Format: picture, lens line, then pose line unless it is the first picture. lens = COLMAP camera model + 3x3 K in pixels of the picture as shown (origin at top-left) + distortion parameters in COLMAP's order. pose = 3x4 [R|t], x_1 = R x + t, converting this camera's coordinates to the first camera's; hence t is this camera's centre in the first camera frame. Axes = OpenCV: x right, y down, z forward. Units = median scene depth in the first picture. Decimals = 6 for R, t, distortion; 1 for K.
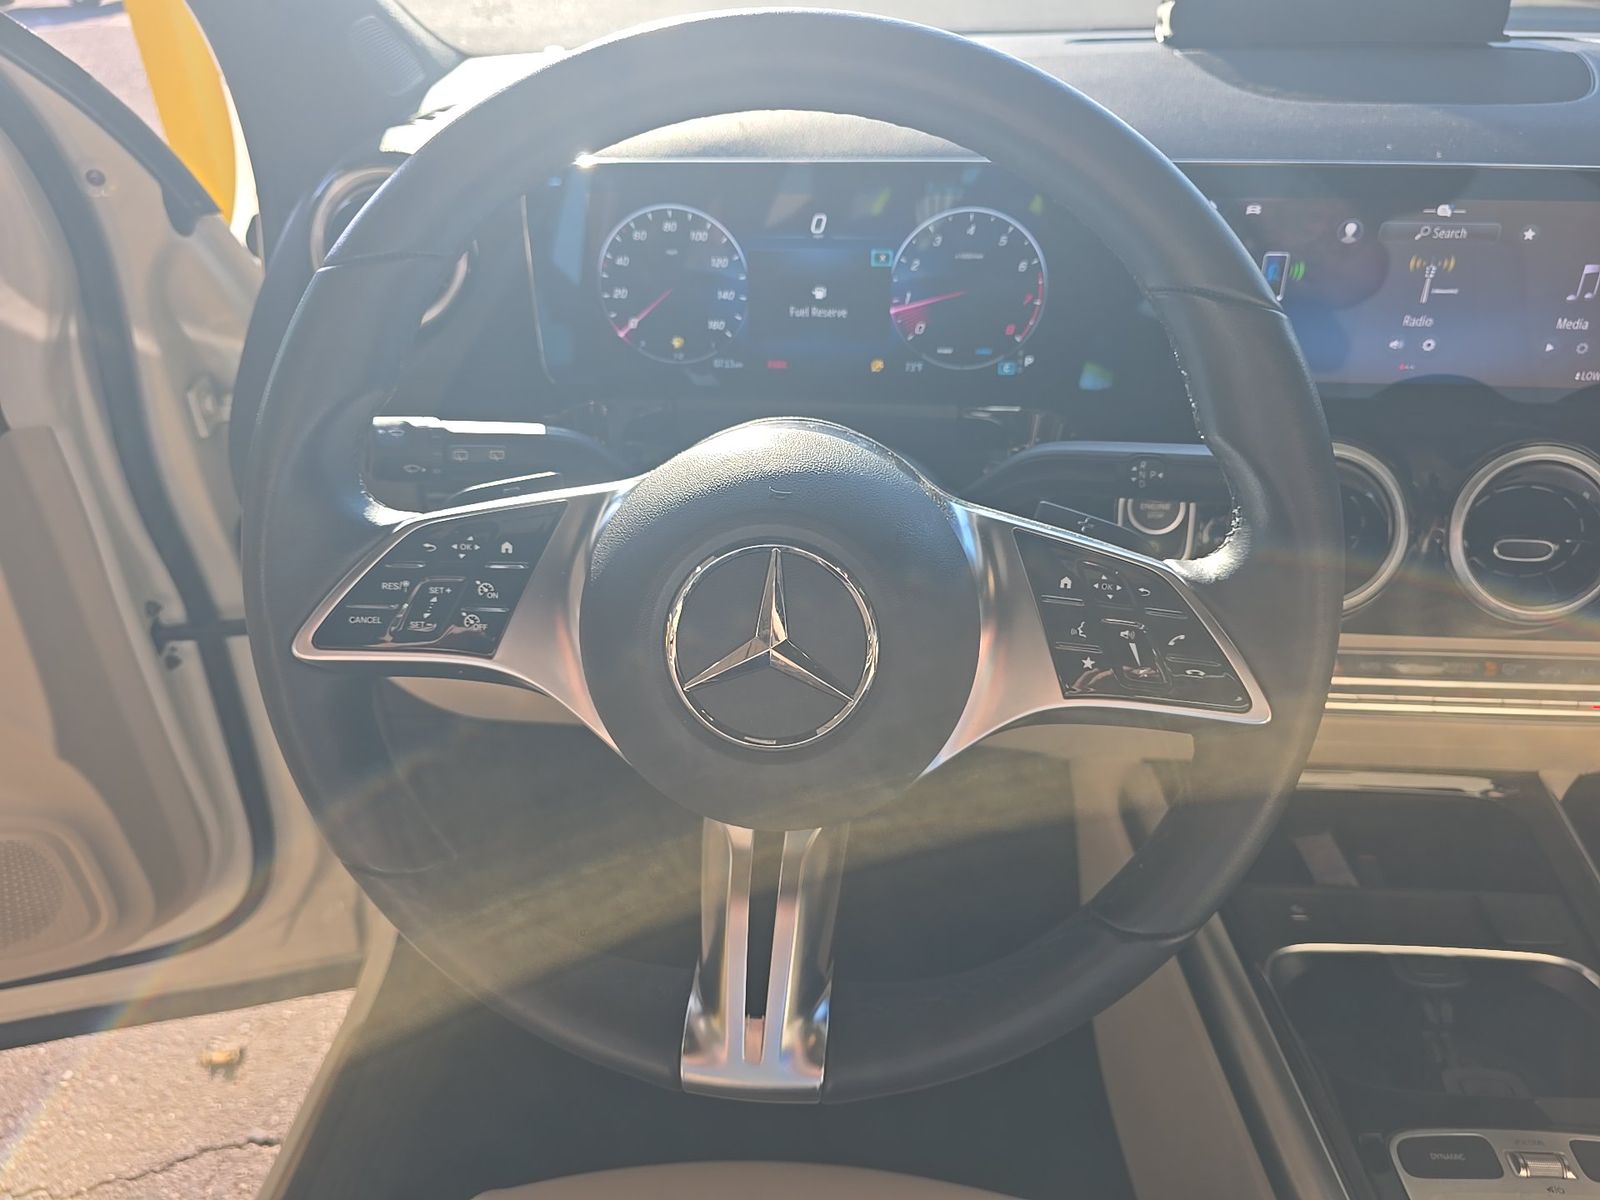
lens RADIAL K [[1071.0, 0, 793.5], [0, 1071.0, 616.7], [0, 0, 1]] dist [0.036520, -0.033876]
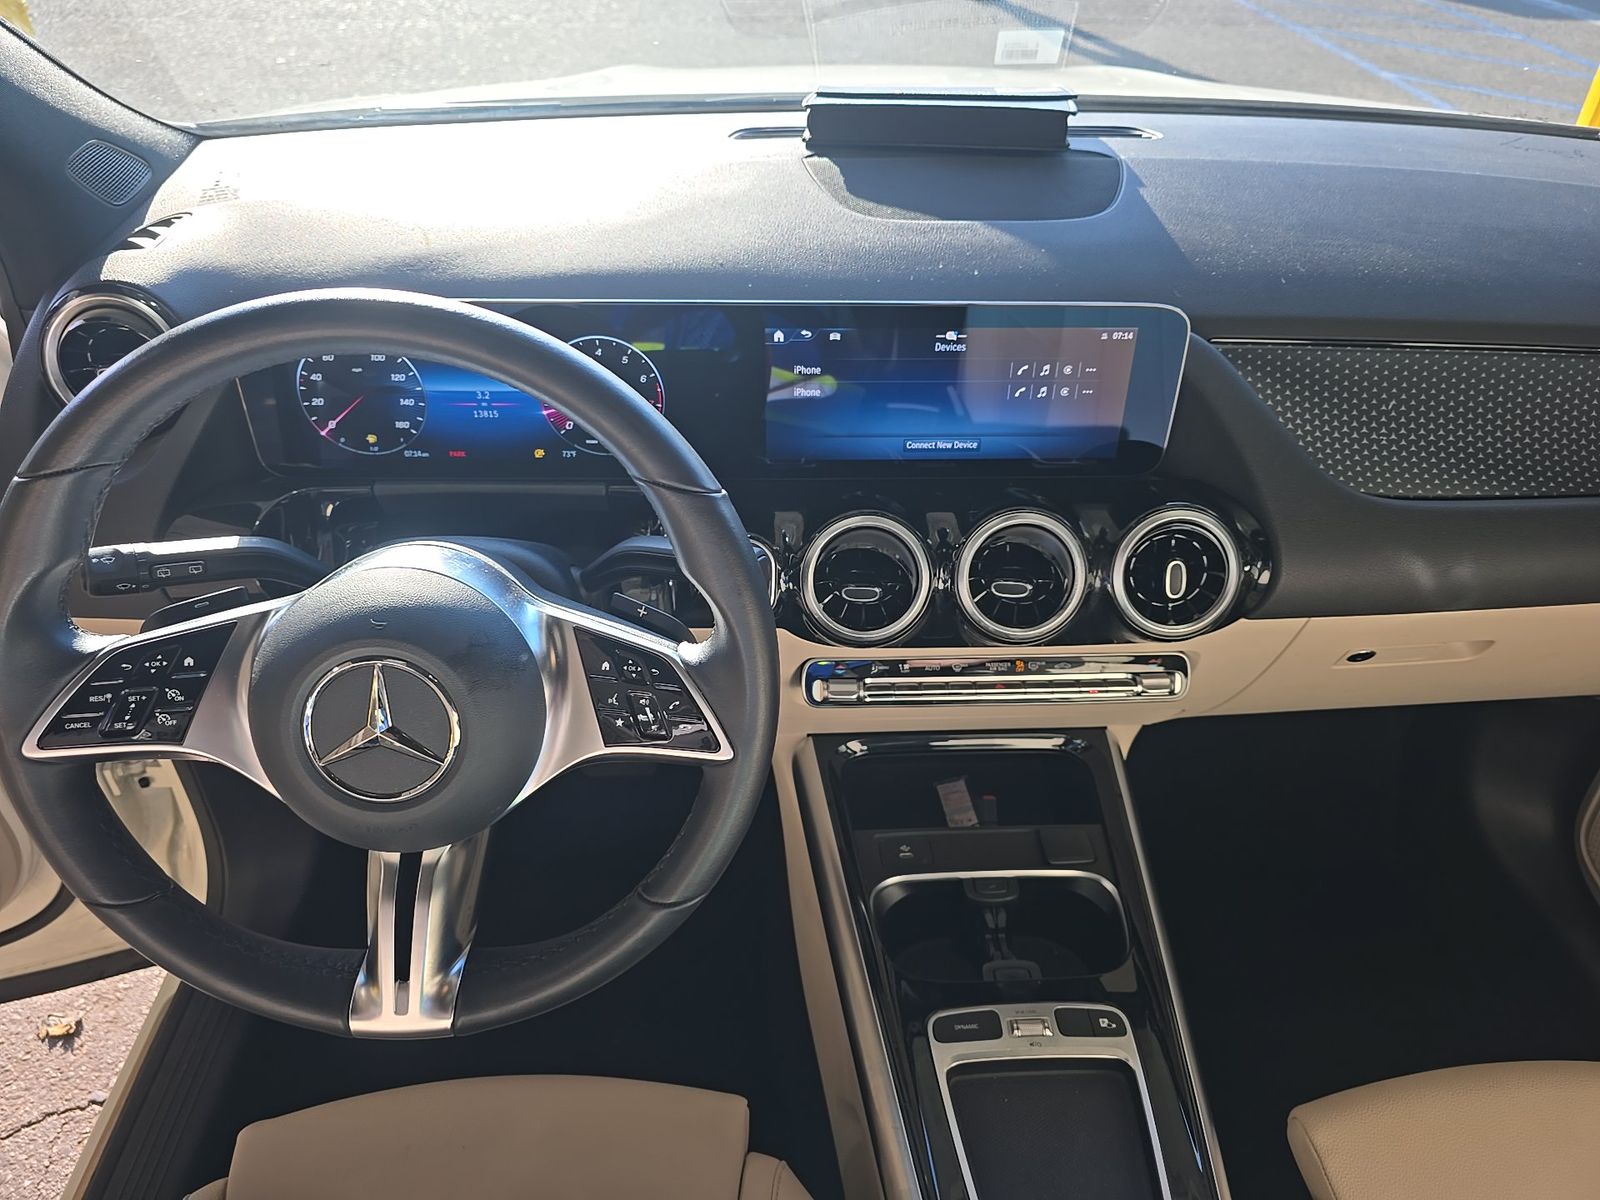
lens RADIAL K [[1075.9, 0, 800.0], [0, 1075.9, 600.0], [0, 0, 1]] dist [0.050899, -0.046611]
pose [[0.992896, -0.048856, 0.108496, 0.263430], [0.041847, 0.996944, 0.065967, -0.150141], [-0.111388, -0.060958, 0.991906, -0.328449]]
